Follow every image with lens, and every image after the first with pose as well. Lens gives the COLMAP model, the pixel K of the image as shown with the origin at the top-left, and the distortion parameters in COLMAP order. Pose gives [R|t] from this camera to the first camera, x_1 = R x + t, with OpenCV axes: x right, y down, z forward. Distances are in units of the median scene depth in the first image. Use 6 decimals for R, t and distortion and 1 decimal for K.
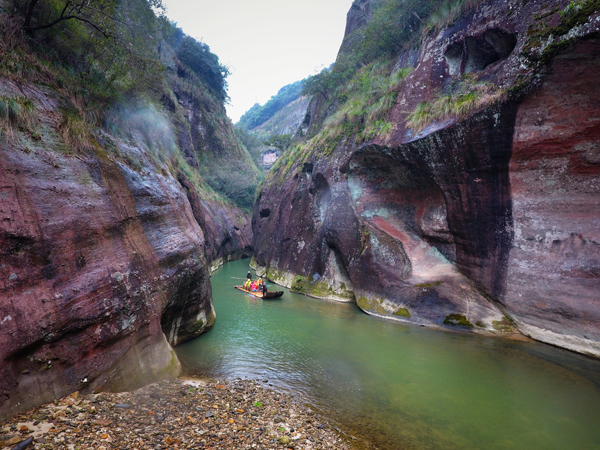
lens RADIAL K [[345.3, 0, 300.2], [0, 345.3, 224.6], [0, 0, 1]] dist [-0.000805, -0.004724]
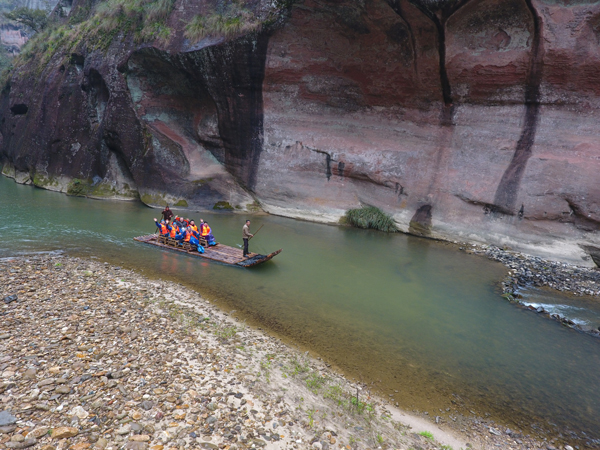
lens RADIAL K [[345.3, 0, 283.3], [0, 345.3, 223.4], [0, 0, 1]] dist [-0.000805, -0.004724]
pose [[0.849634, -0.071114, 0.522557, -0.034435], [-0.056477, 0.972899, 0.224228, 0.028288], [-0.524341, -0.220025, 0.822591, -0.177938]]
